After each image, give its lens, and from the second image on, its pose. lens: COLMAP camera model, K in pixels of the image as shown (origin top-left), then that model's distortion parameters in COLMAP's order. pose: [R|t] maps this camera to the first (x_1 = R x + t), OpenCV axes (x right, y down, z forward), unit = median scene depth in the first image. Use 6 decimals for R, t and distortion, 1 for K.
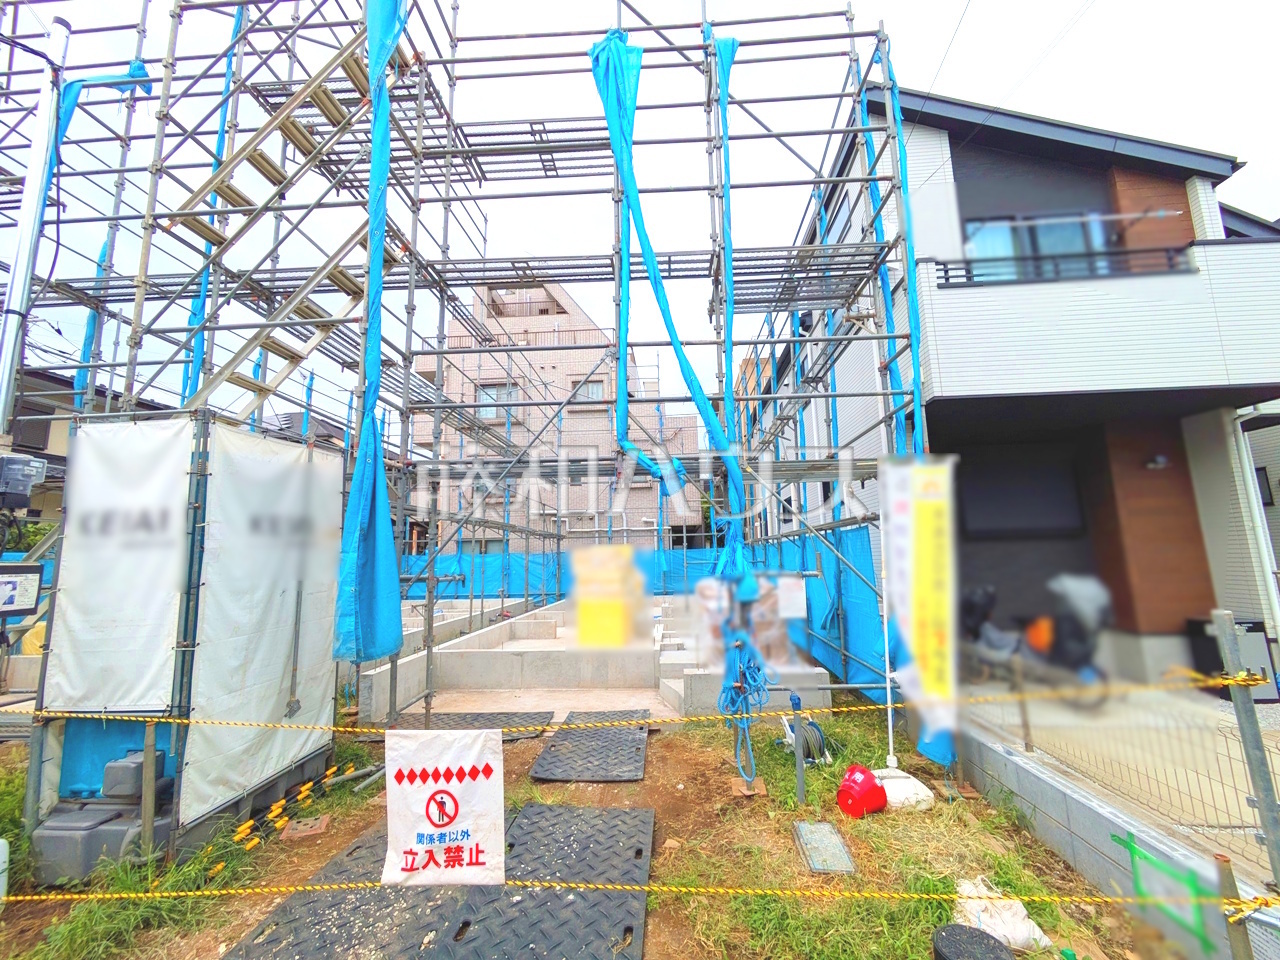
lens RADIAL K [[509.4, 0, 640.4], [0, 509.4, 482.8], [0, 0, 1]] dist [0.000805, 0.000750]
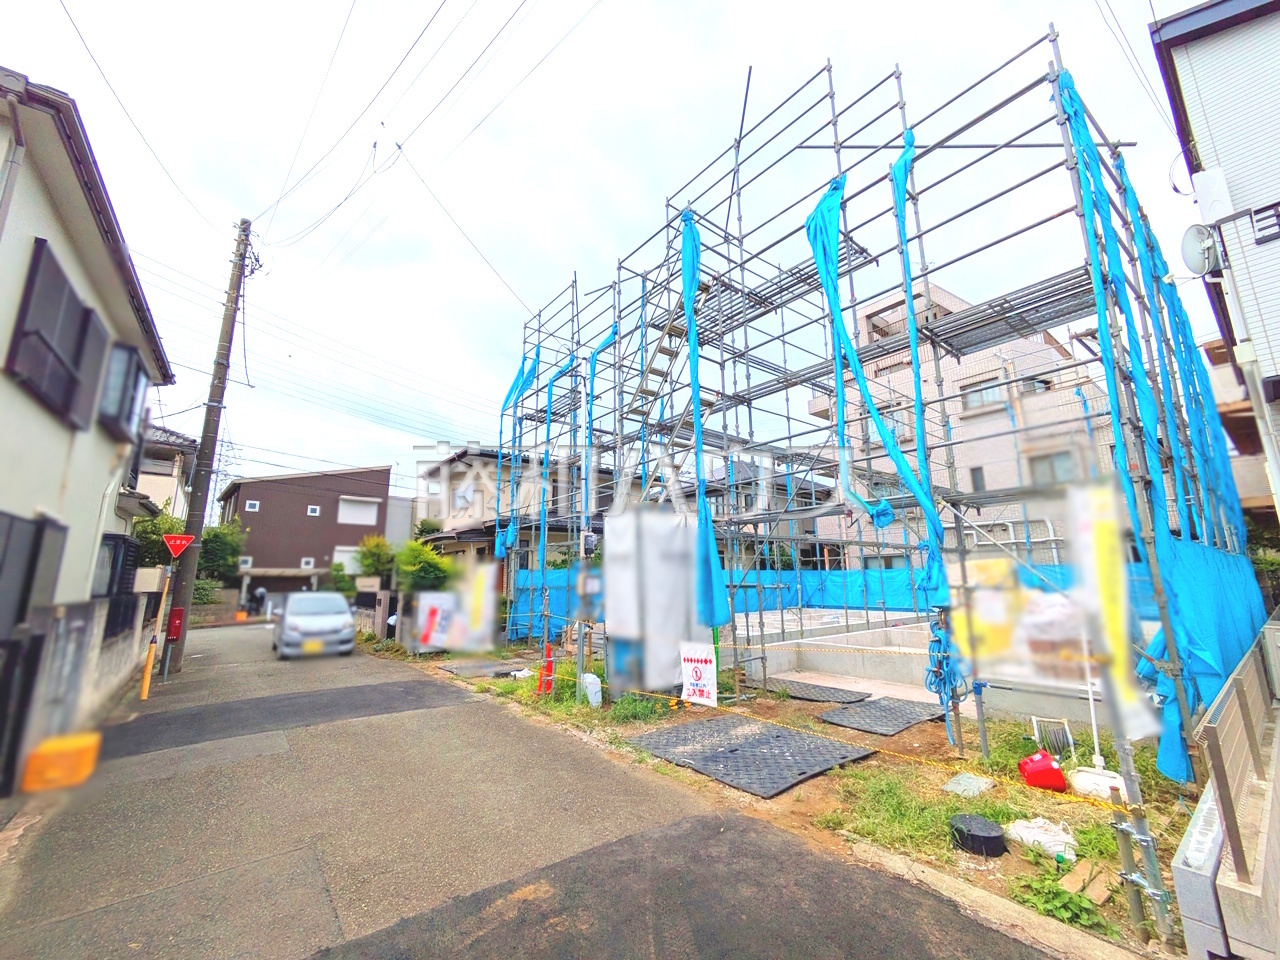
lens RADIAL K [[509.4, 0, 640.4], [0, 509.4, 482.8], [0, 0, 1]] dist [0.000805, 0.000750]
pose [[0.670604, -0.127369, -0.730799, 0.613425], [0.106126, 0.991488, -0.075419, -0.058763], [0.734184, -0.026980, 0.678414, -0.390394]]
